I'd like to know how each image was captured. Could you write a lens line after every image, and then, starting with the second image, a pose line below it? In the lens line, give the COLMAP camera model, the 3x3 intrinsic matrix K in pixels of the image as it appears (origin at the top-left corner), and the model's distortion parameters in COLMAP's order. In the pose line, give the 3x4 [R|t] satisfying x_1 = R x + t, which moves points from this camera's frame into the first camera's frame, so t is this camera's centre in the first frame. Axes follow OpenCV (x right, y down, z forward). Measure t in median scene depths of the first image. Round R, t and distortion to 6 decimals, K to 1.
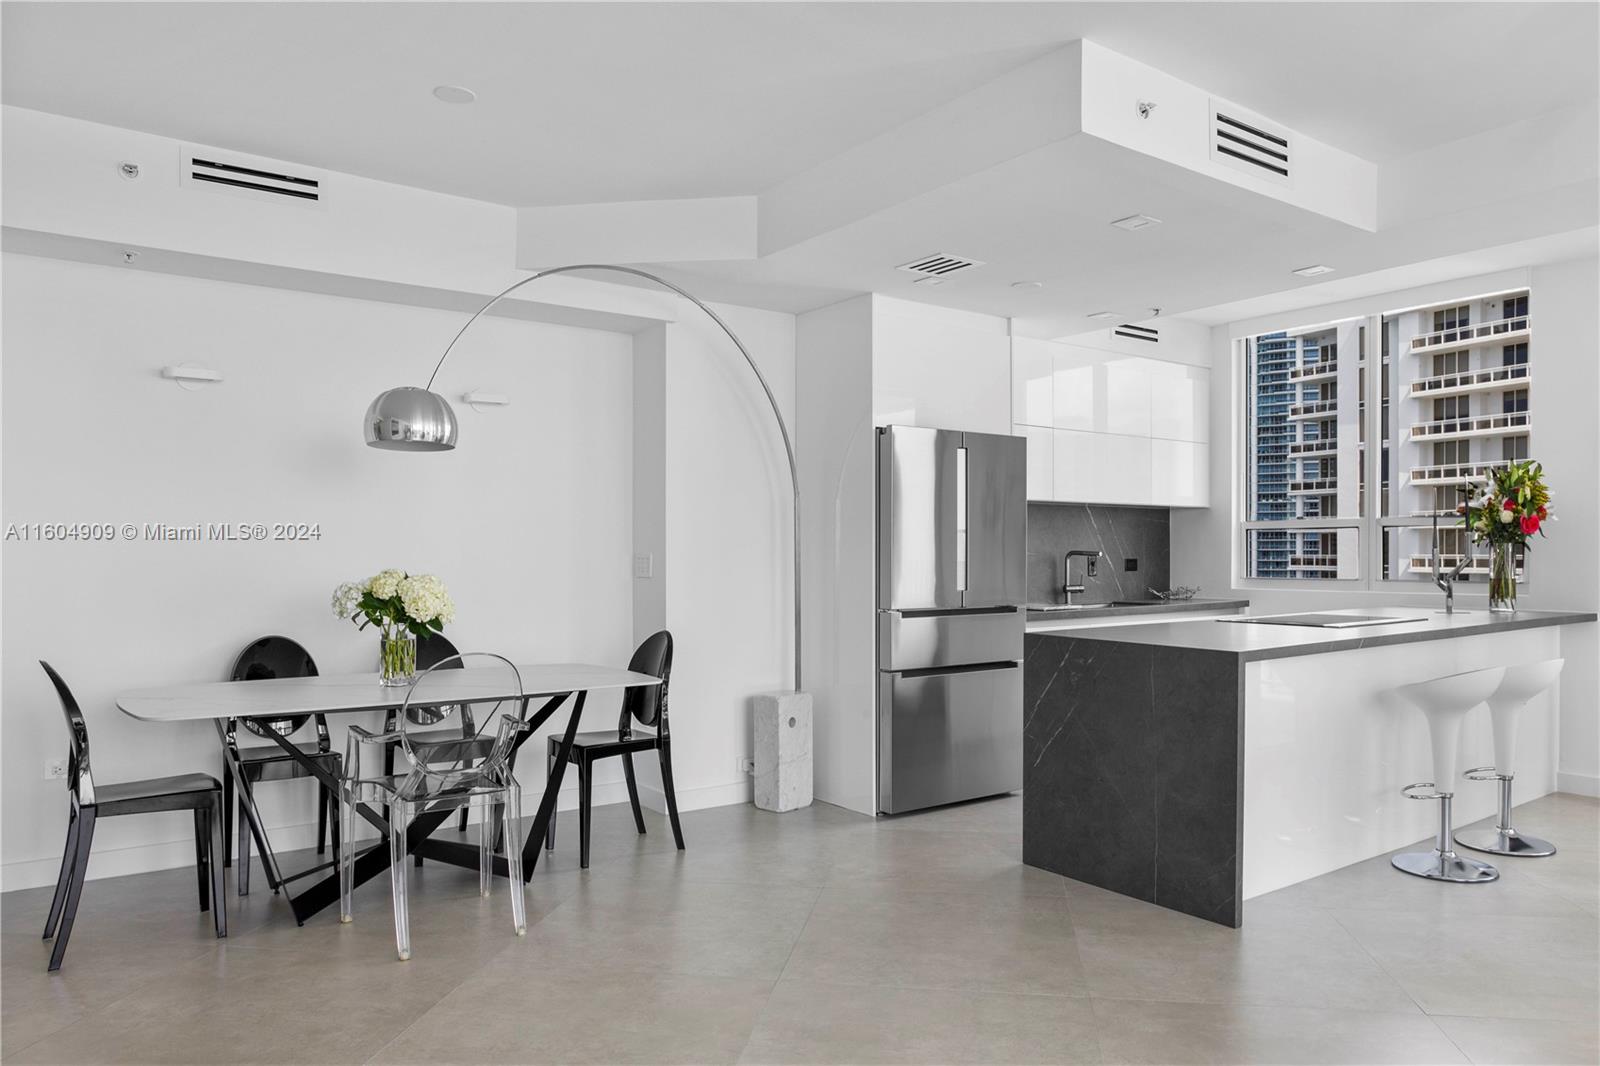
lens RADIAL K [[1148.3, 0, 798.0], [0, 1148.3, 559.7], [0, 0, 1]] dist [0.012769, 0.005940]
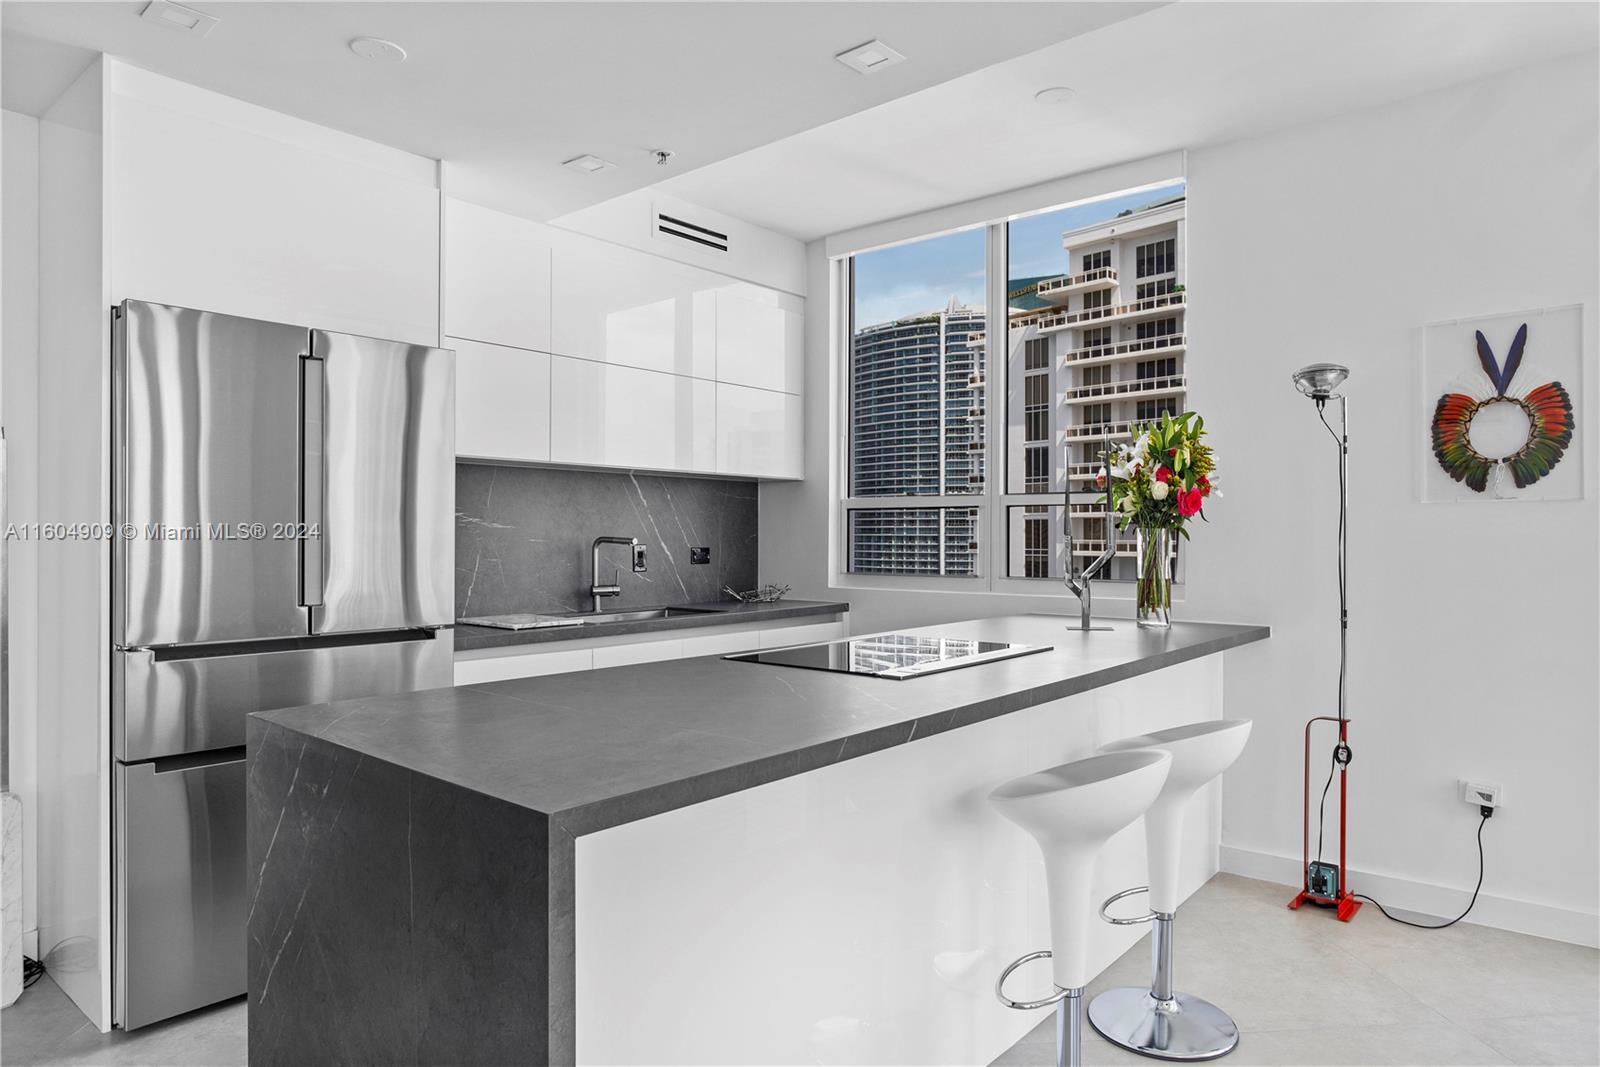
lens RADIAL K [[992.0, 0, 792.5], [0, 992.0, 539.6], [0, 0, 1]] dist [-0.009761, 0.003473]
pose [[0.976816, 0.002890, 0.214062, 0.214703], [-0.002256, 0.999992, -0.003207, -0.004177], [-0.214070, 0.002649, 0.976815, 0.369398]]
